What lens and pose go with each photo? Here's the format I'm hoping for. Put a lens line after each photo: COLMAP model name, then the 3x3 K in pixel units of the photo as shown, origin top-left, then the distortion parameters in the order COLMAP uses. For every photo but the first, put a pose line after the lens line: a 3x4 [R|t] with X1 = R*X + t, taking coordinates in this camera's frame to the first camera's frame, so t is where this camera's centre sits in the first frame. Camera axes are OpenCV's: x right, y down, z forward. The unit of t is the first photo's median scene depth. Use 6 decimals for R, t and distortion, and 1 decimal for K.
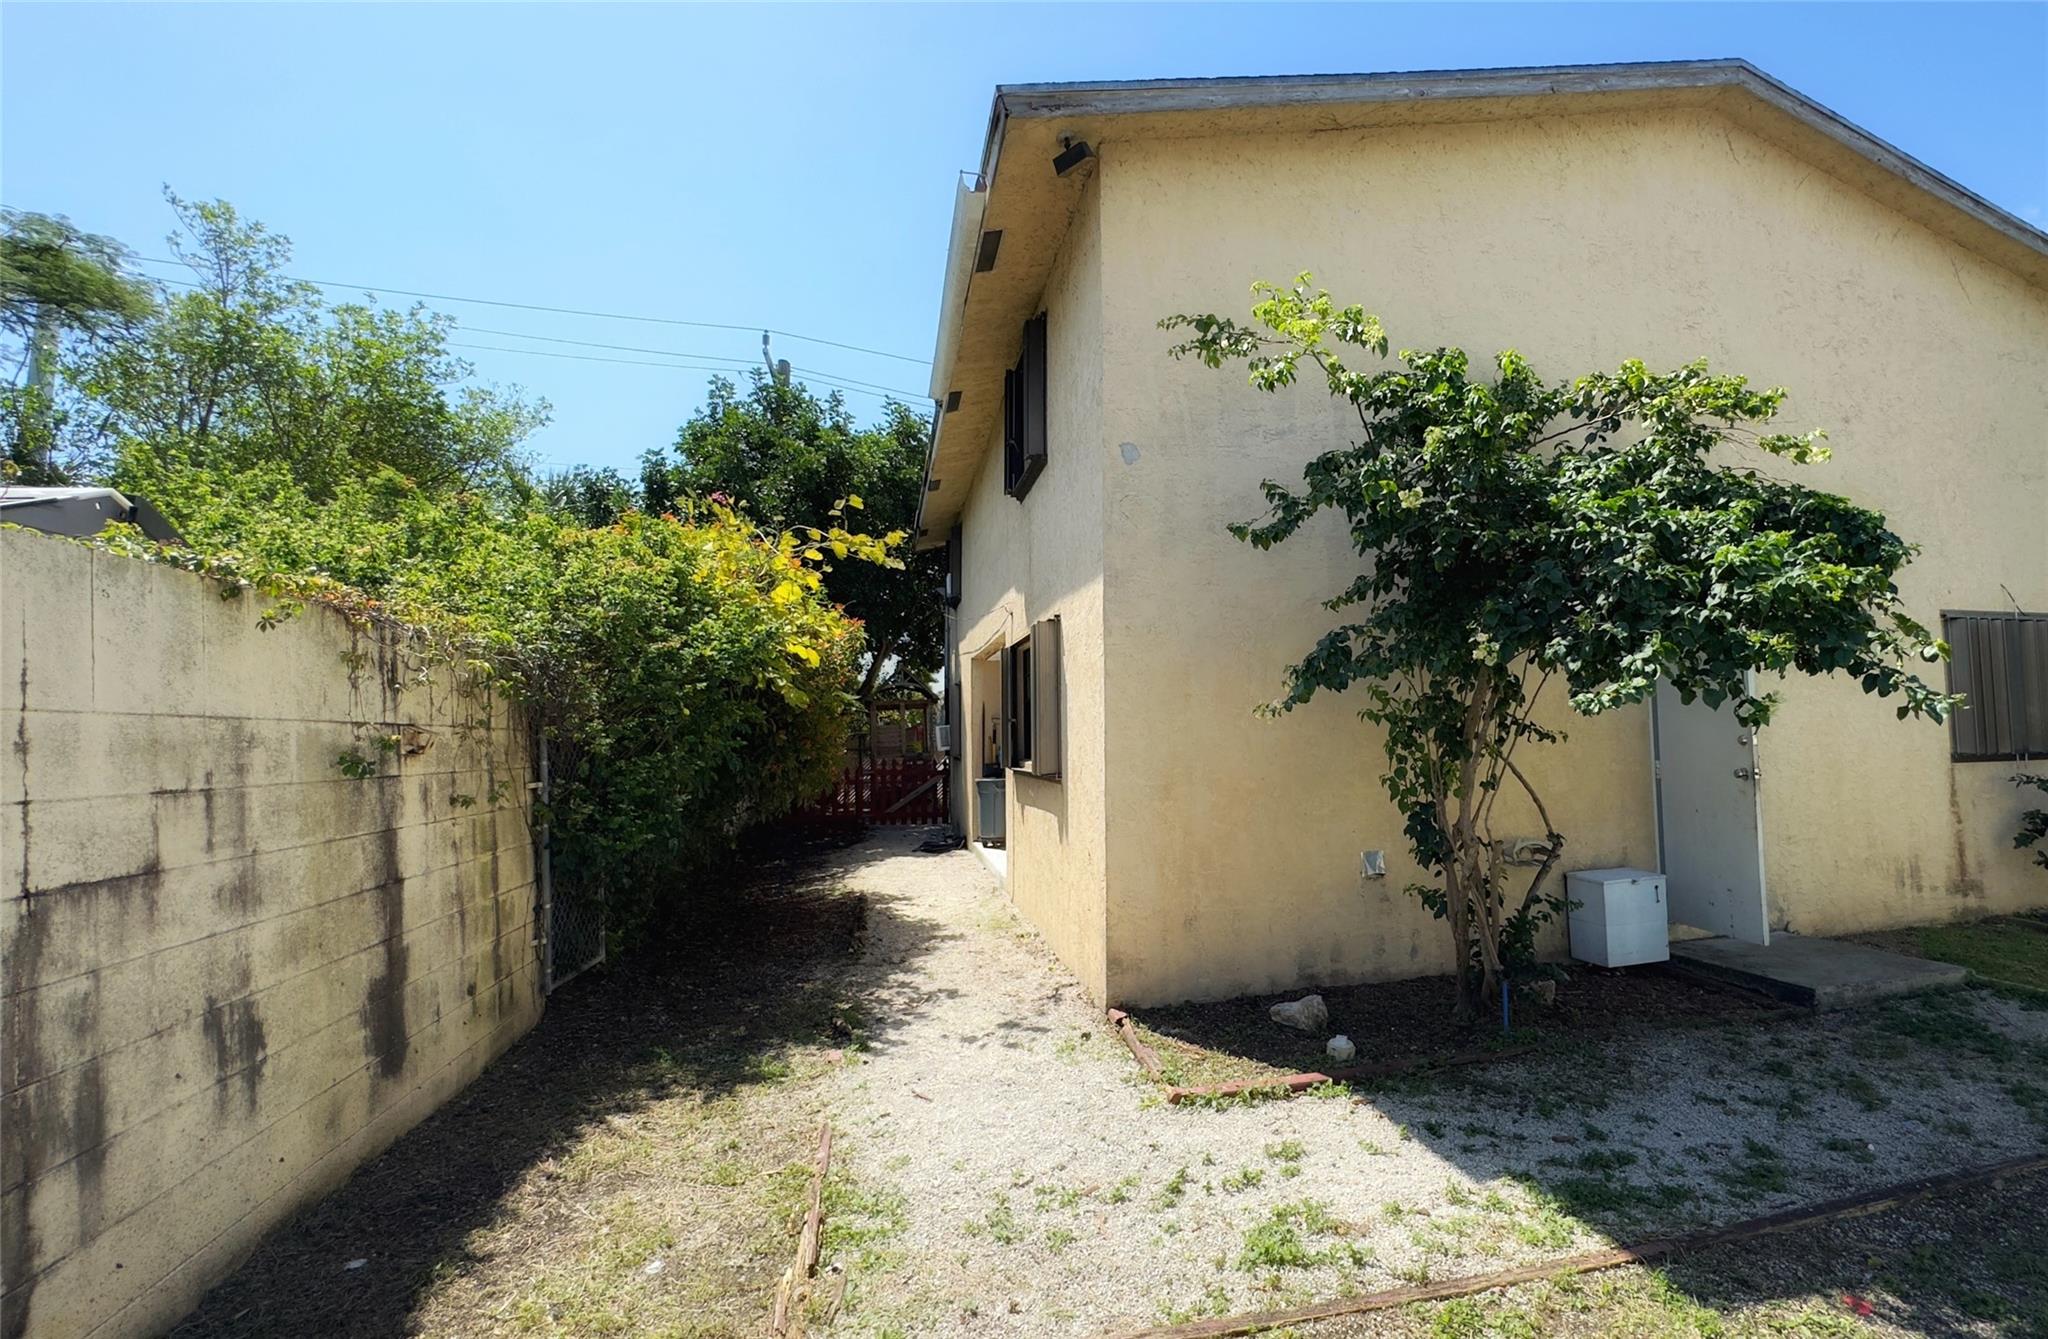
lens RADIAL K [[958.3, 0, 1023.9], [0, 958.3, 669.9], [0, 0, 1]] dist [-0.001400, 0.000092]
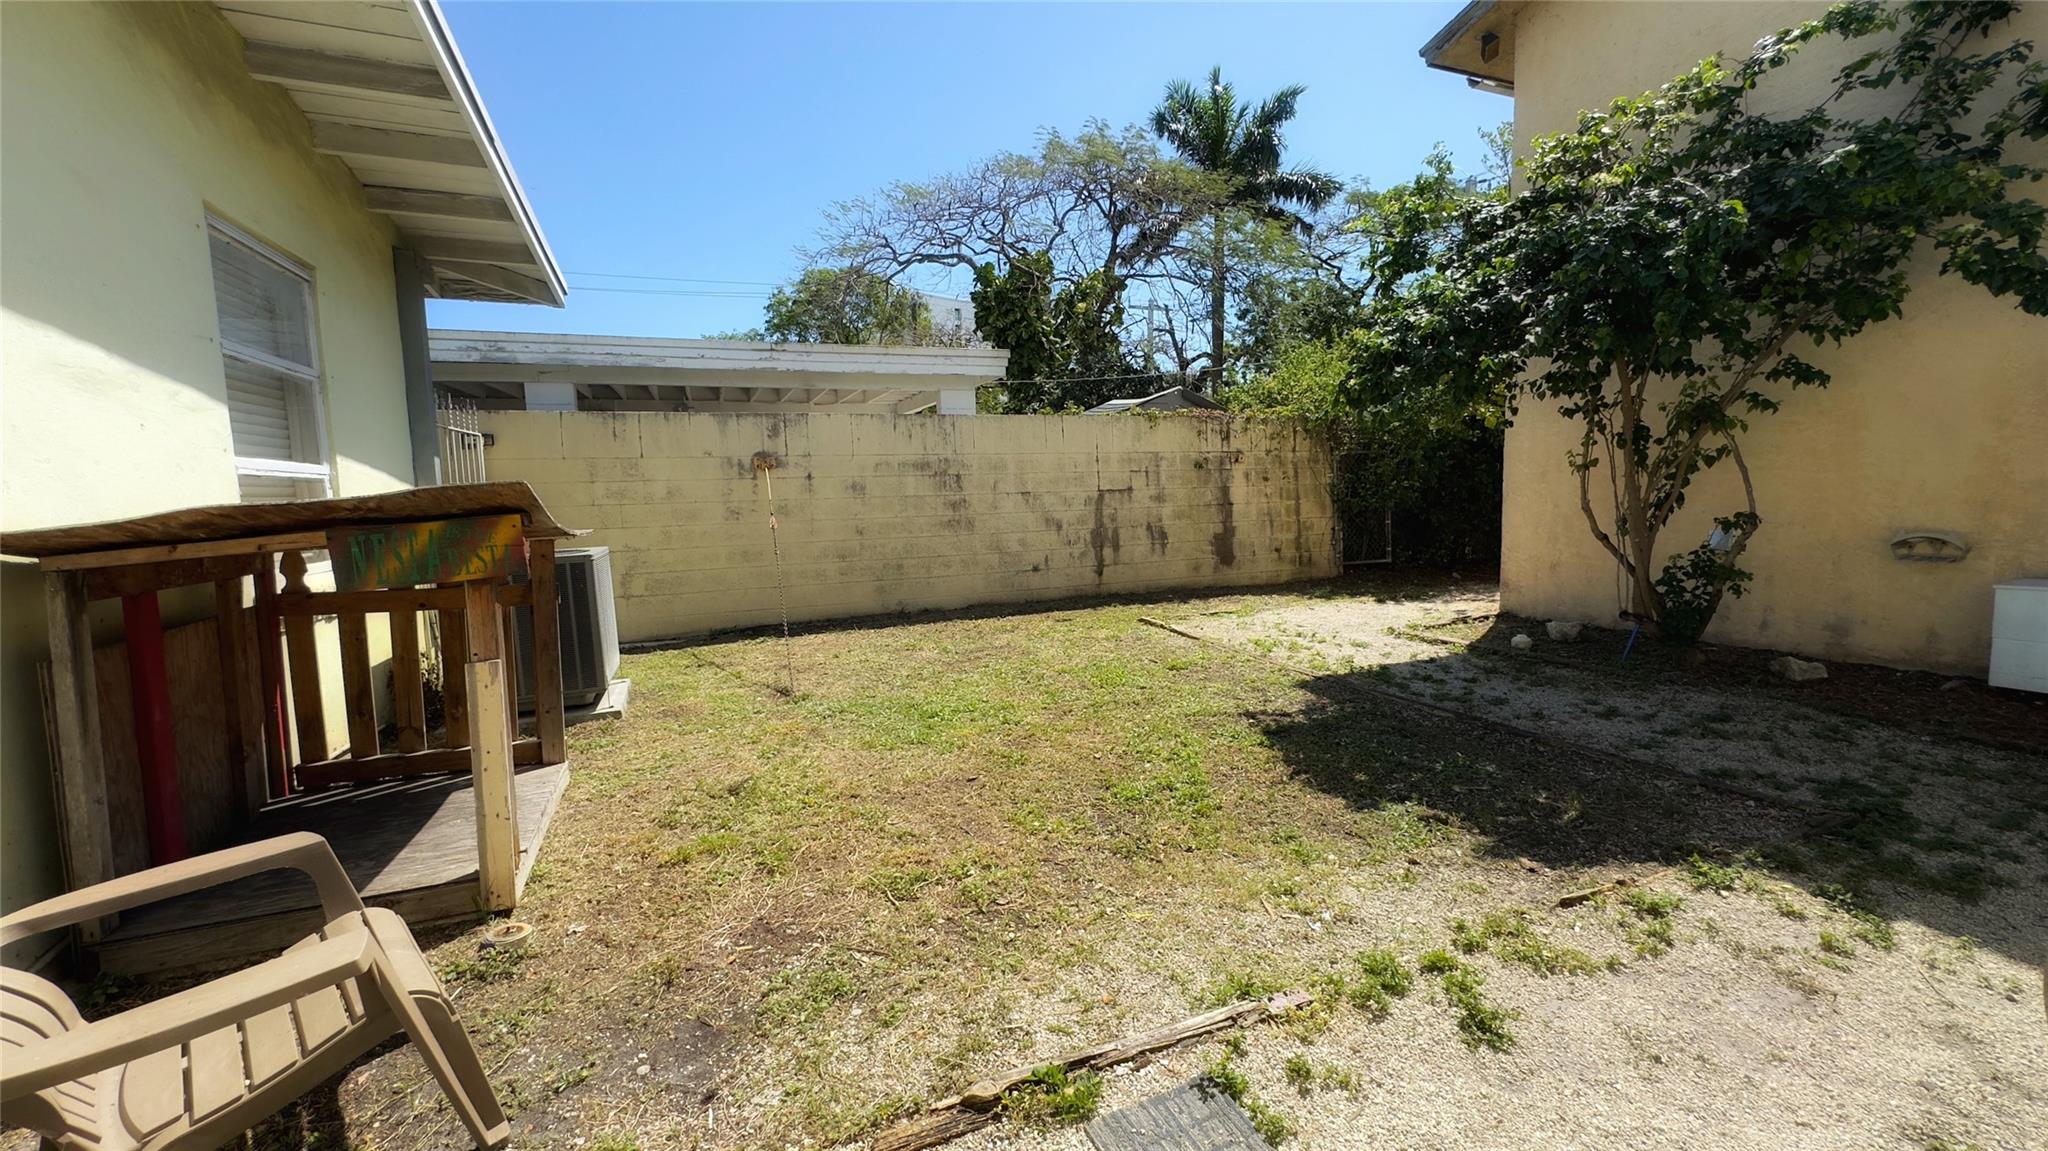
lens RADIAL K [[812.9, 0, 1023.5], [0, 812.9, 568.2], [0, 0, 1]] dist [-0.000103, 0.000114]
pose [[0.070902, 0.106900, -0.991738, 2.286977], [0.095276, 0.988969, 0.113413, 0.085234], [0.992923, -0.102530, 0.059935, 0.224173]]
